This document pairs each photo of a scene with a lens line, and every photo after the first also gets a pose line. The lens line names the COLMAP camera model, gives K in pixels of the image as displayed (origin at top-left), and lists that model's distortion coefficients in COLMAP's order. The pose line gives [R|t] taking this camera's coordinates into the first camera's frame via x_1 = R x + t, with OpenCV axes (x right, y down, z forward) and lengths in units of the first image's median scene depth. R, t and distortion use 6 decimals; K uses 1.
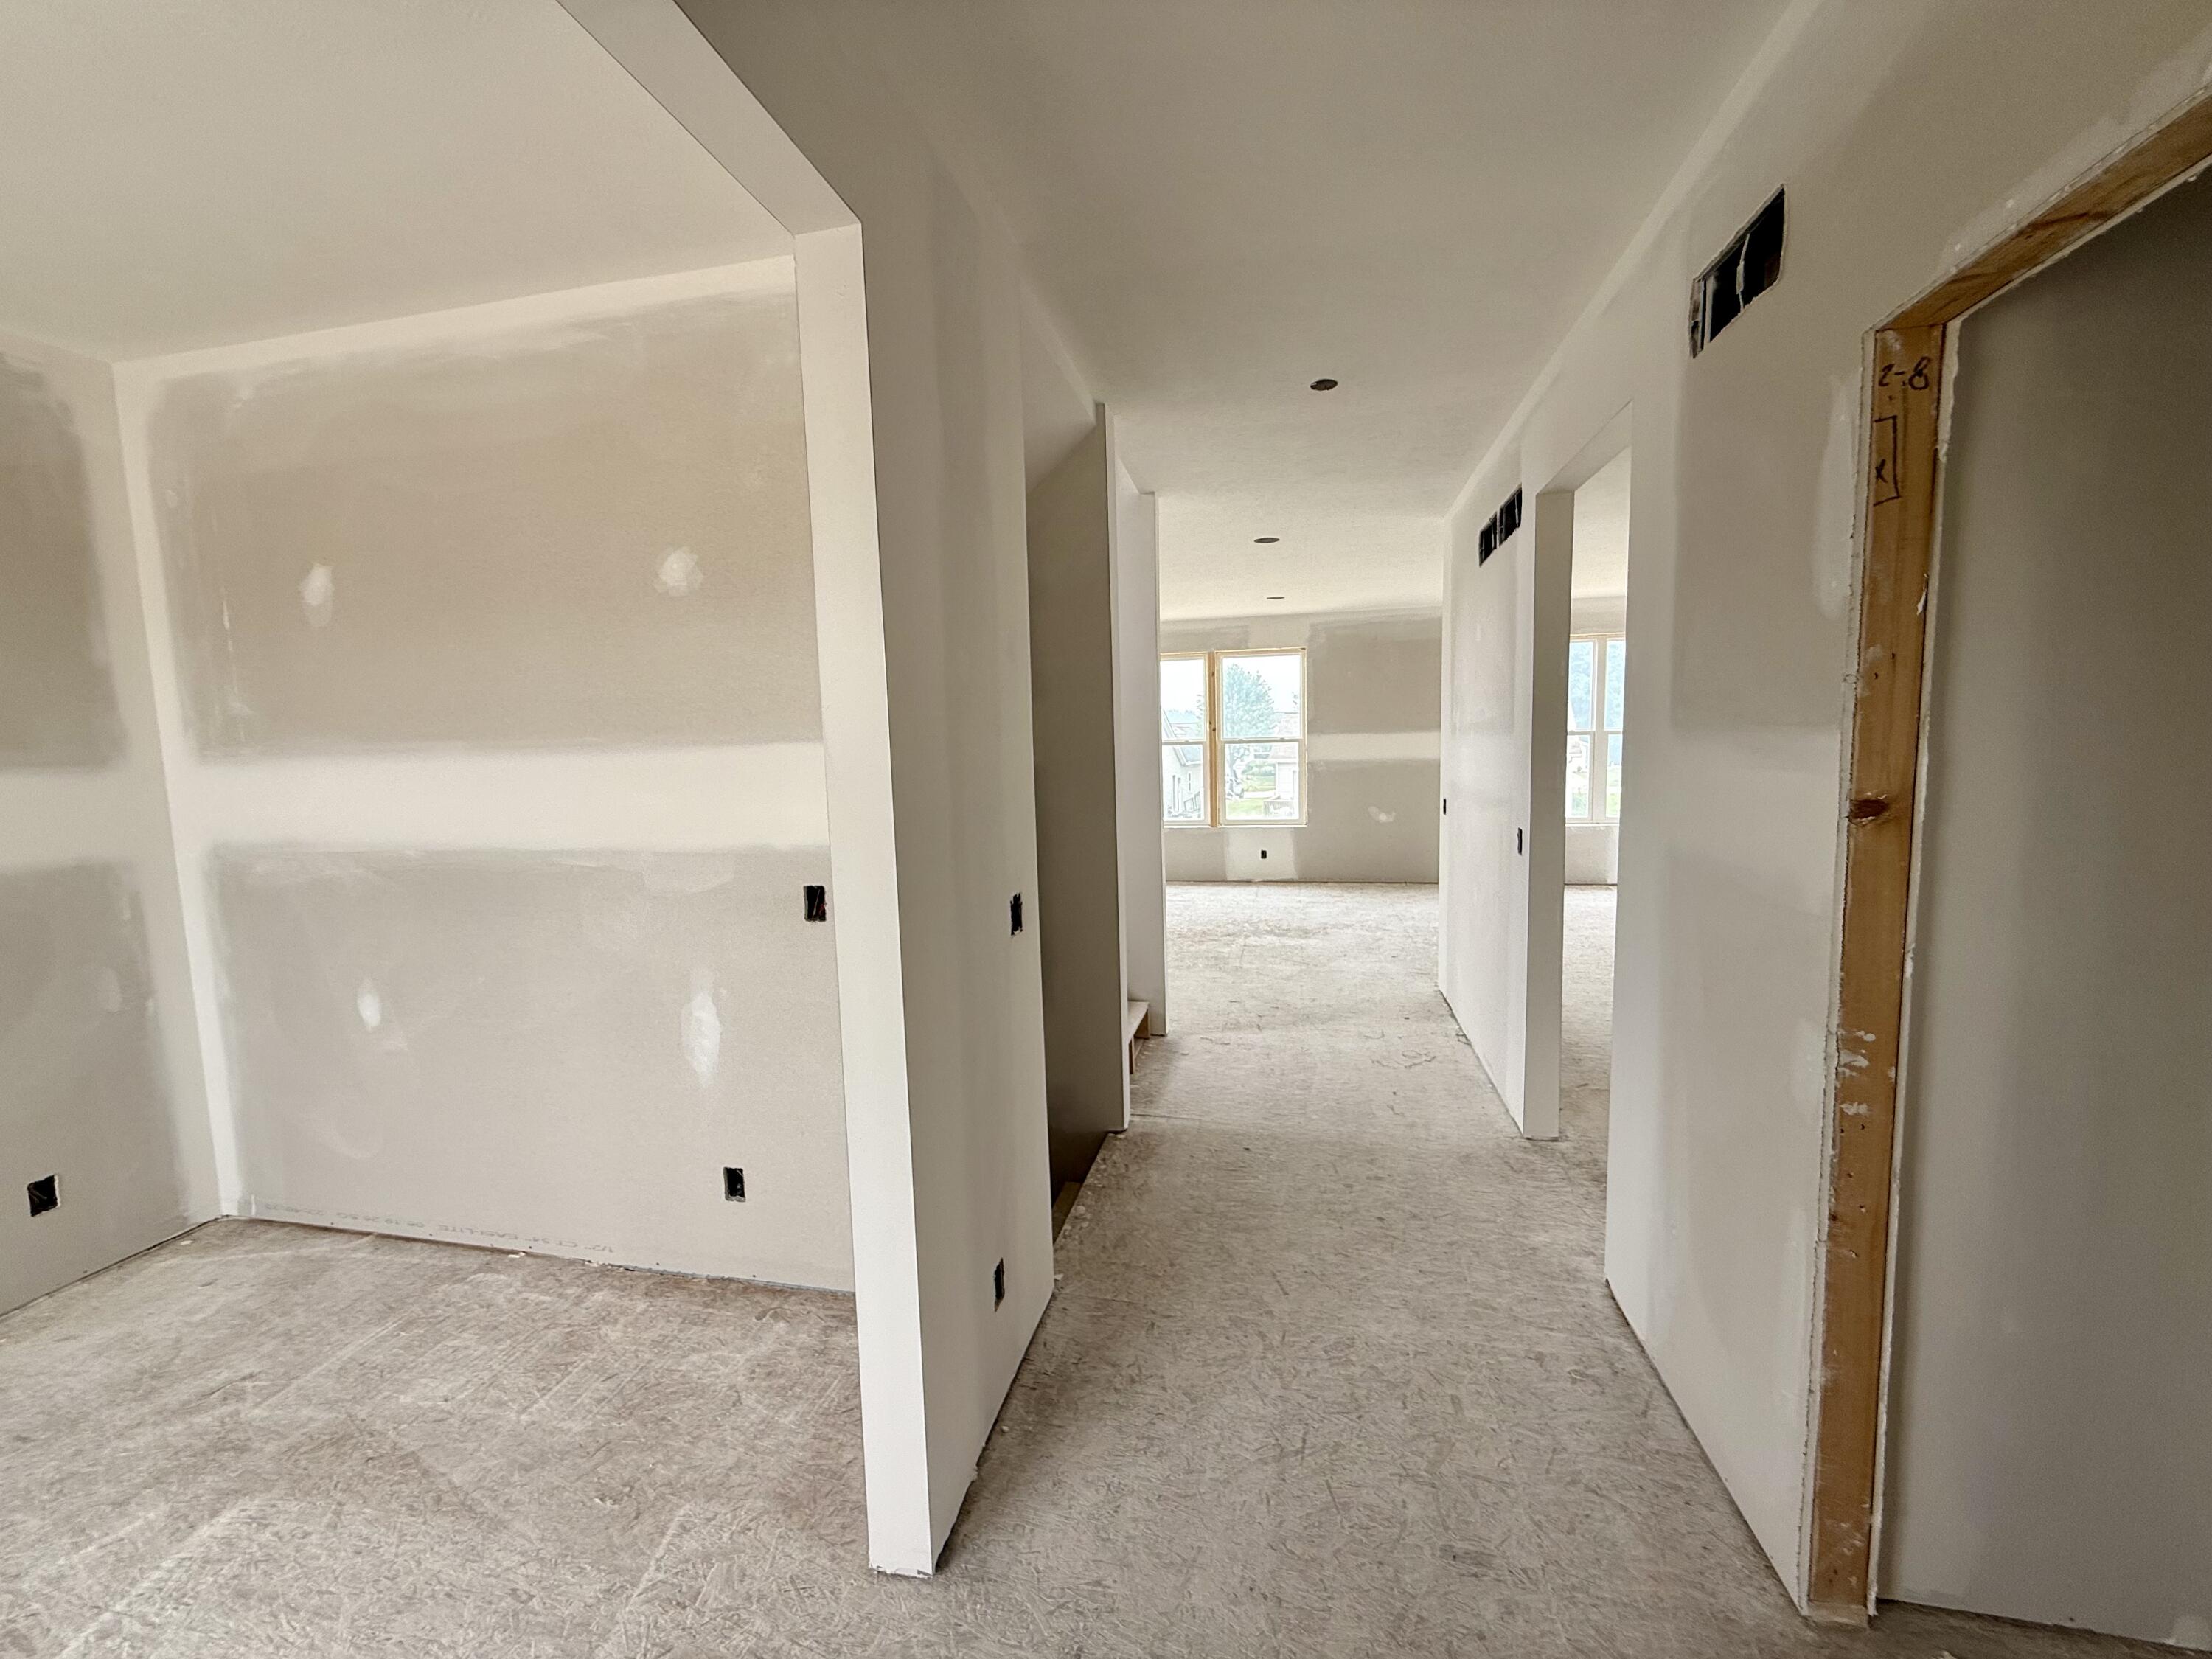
lens RADIAL K [[878.9, 0, 1104.6], [0, 878.9, 829.2], [0, 0, 1]] dist [0.001684, -0.000110]
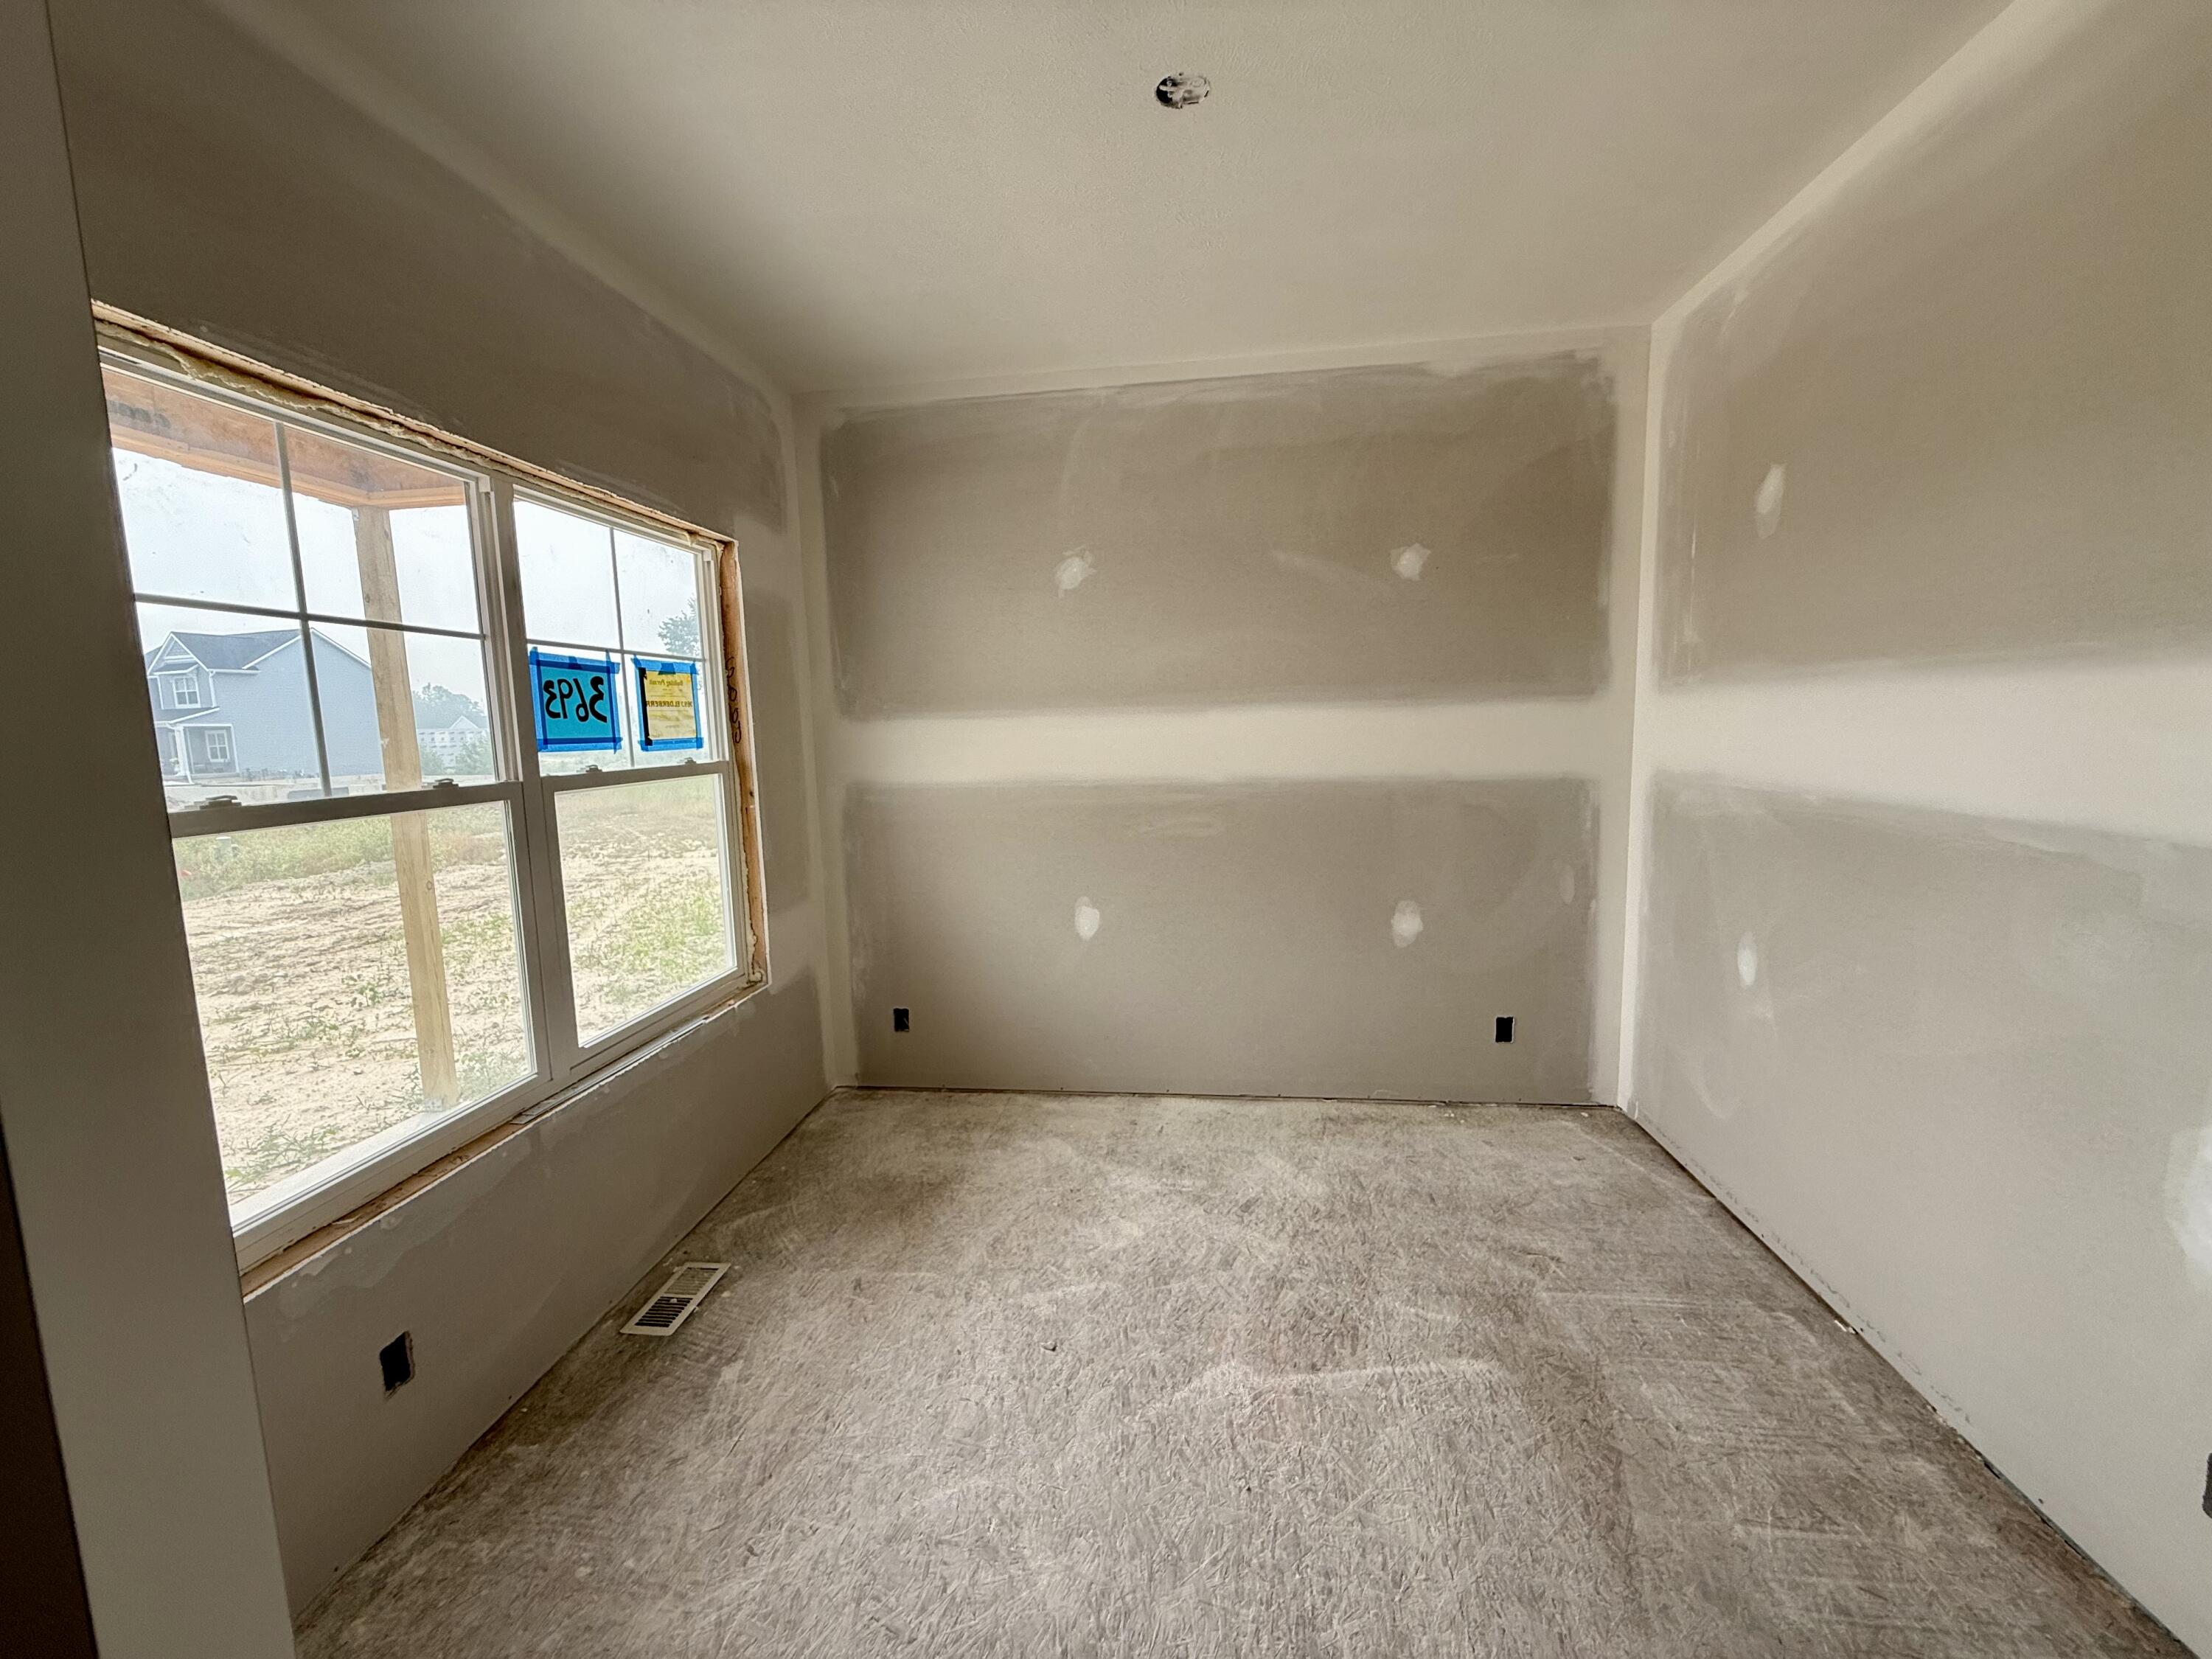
lens RADIAL K [[878.9, 0, 1103.5], [0, 878.9, 829.4], [0, 0, 1]] dist [0.001684, -0.000110]
pose [[0.085314, 0.143486, -0.985968, -0.021970], [-0.072712, 0.987834, 0.137466, -0.010357], [0.993697, 0.059964, 0.094710, 0.272879]]
